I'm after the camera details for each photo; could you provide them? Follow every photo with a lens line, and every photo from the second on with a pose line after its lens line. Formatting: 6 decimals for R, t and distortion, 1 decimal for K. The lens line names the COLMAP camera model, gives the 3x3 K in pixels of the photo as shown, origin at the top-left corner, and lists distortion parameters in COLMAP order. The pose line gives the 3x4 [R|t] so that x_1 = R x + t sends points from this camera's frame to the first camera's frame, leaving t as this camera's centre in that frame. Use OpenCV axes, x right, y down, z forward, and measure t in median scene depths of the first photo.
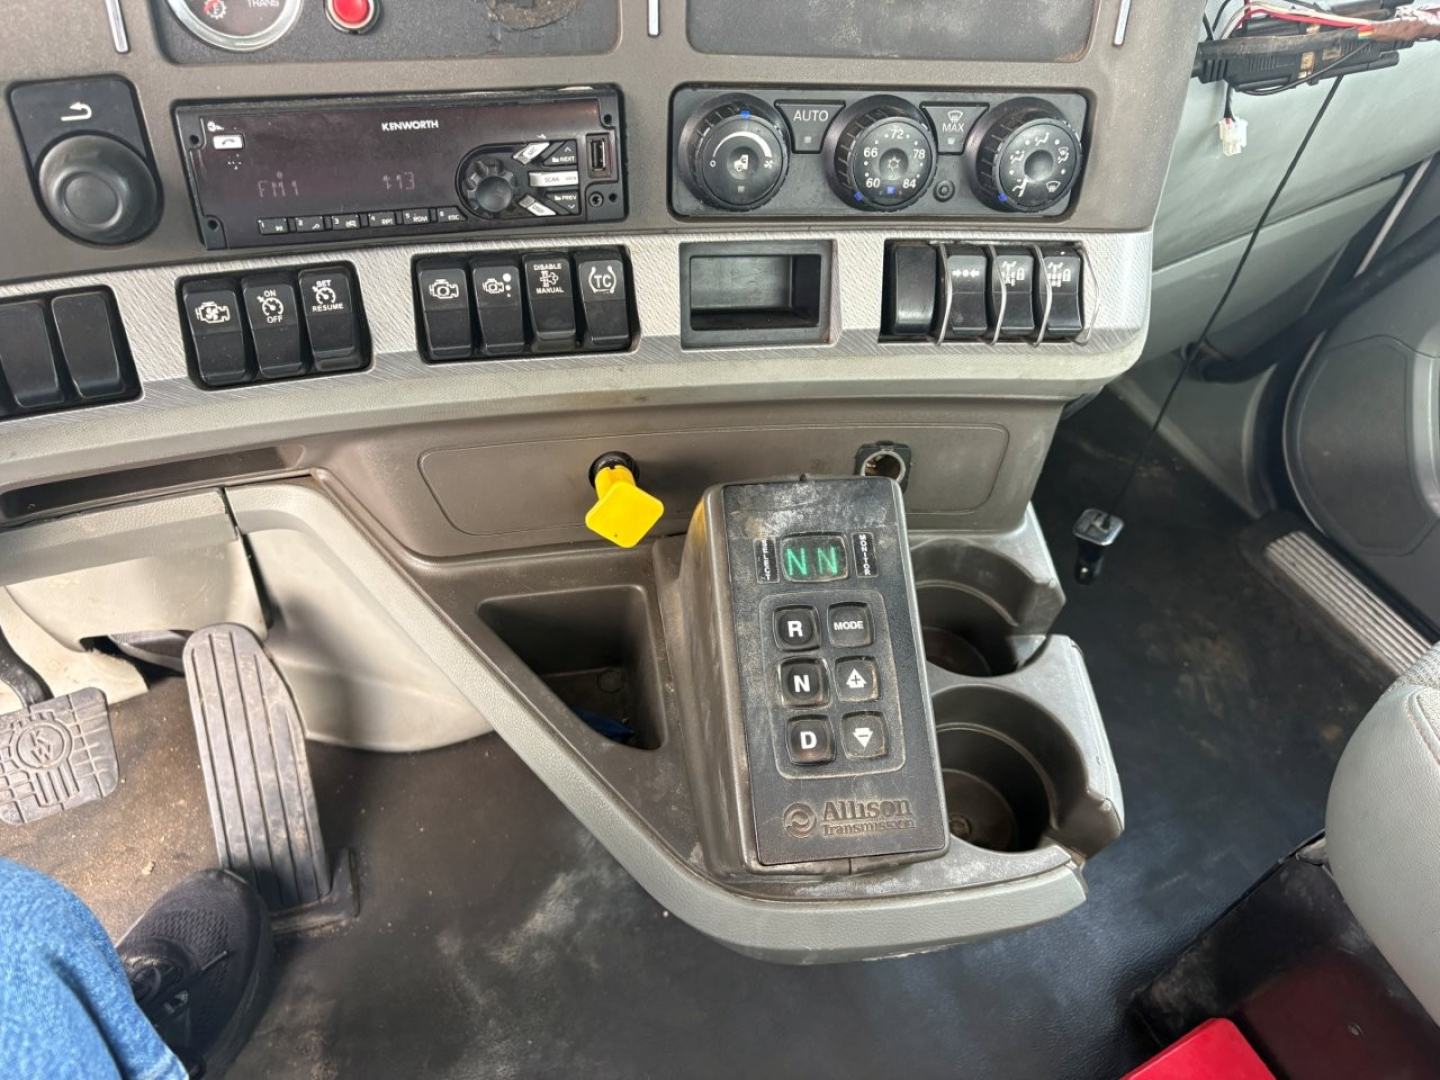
lens RADIAL K [[1083.8, 0, 717.6], [0, 1083.8, 554.3], [0, 0, 1]] dist [-0.002699, 0.000939]
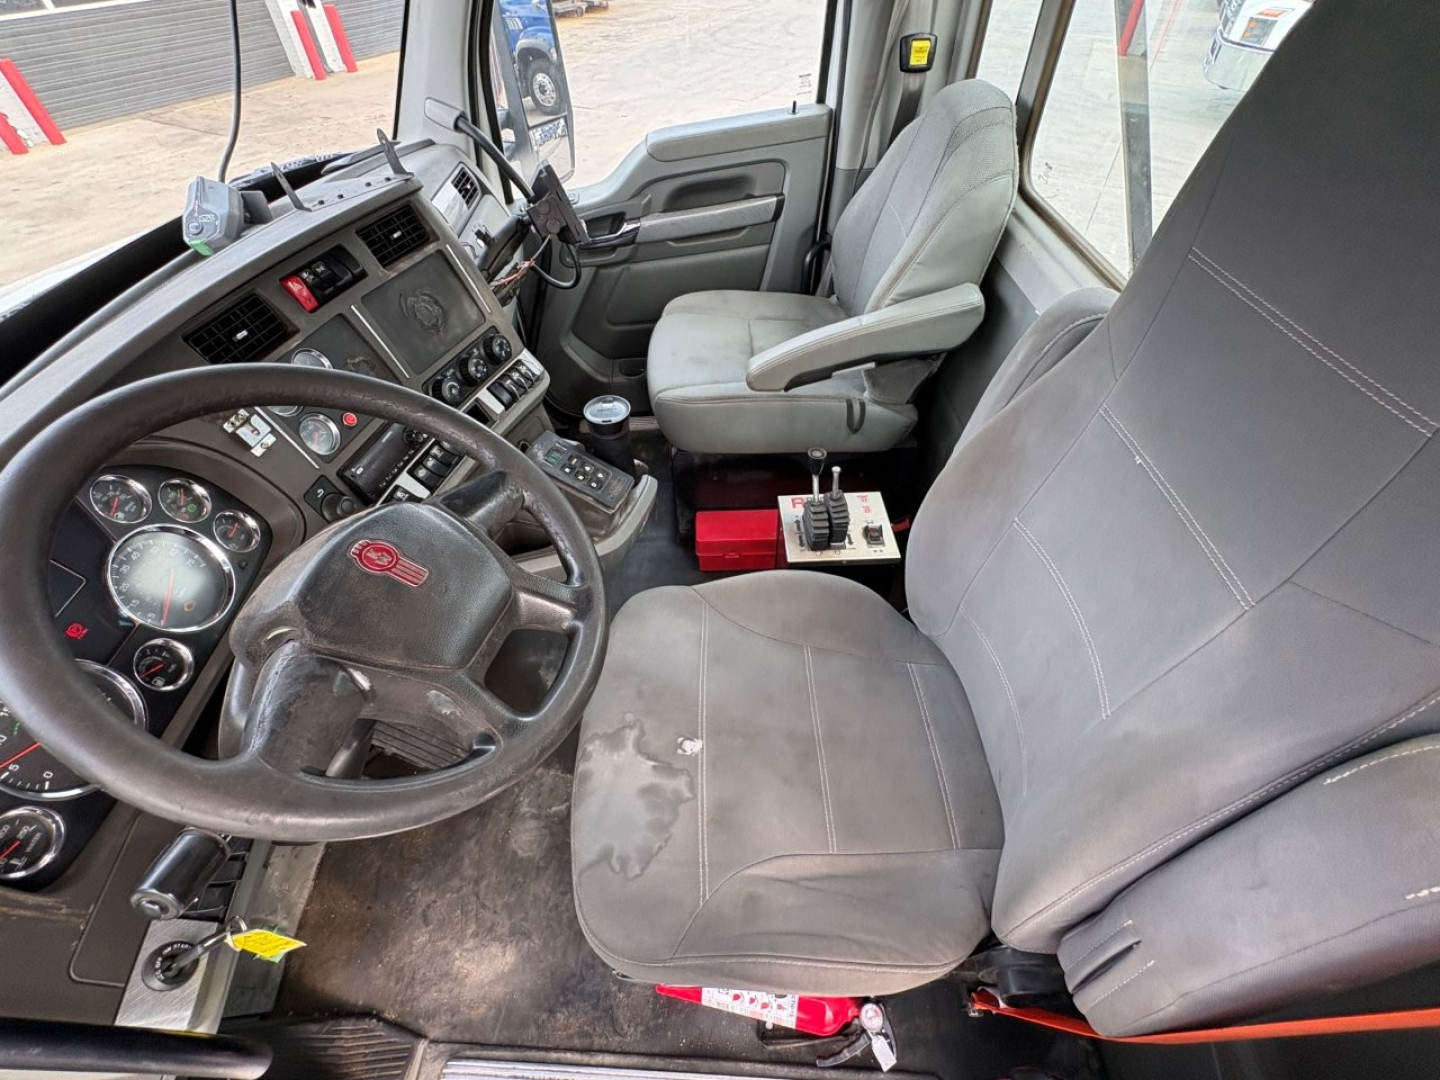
lens RADIAL K [[649.7, 0, 720.0], [0, 649.7, 540.0], [0, 0, 1]] dist [-0.002787, 0.000990]
pose [[0.427082, -0.702517, 0.569271, -1.130680], [0.721727, 0.644117, 0.253423, 0.034924], [-0.544711, 0.302626, 0.782117, -0.947790]]
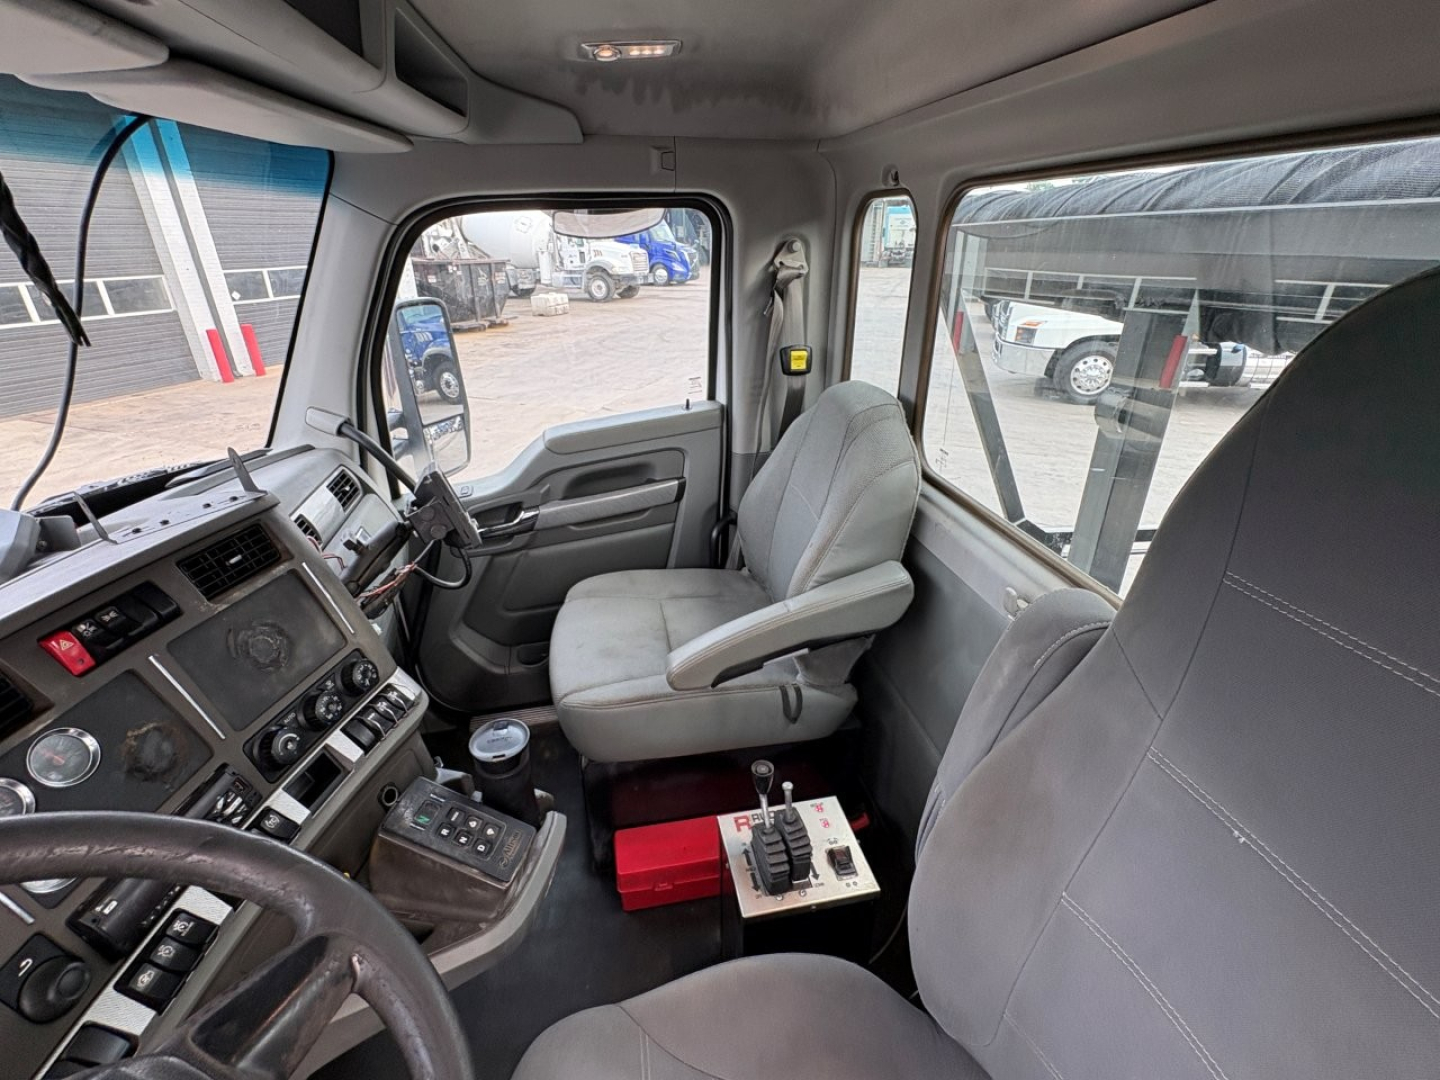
lens RADIAL K [[649.7, 0, 720.0], [0, 649.7, 540.0], [0, 0, 1]] dist [-0.002787, 0.000990]
pose [[0.272227, -0.474356, 0.837185, -0.778451], [0.752030, 0.647659, 0.122432, -0.090734], [-0.600287, 0.596259, 0.533040, -0.774147]]
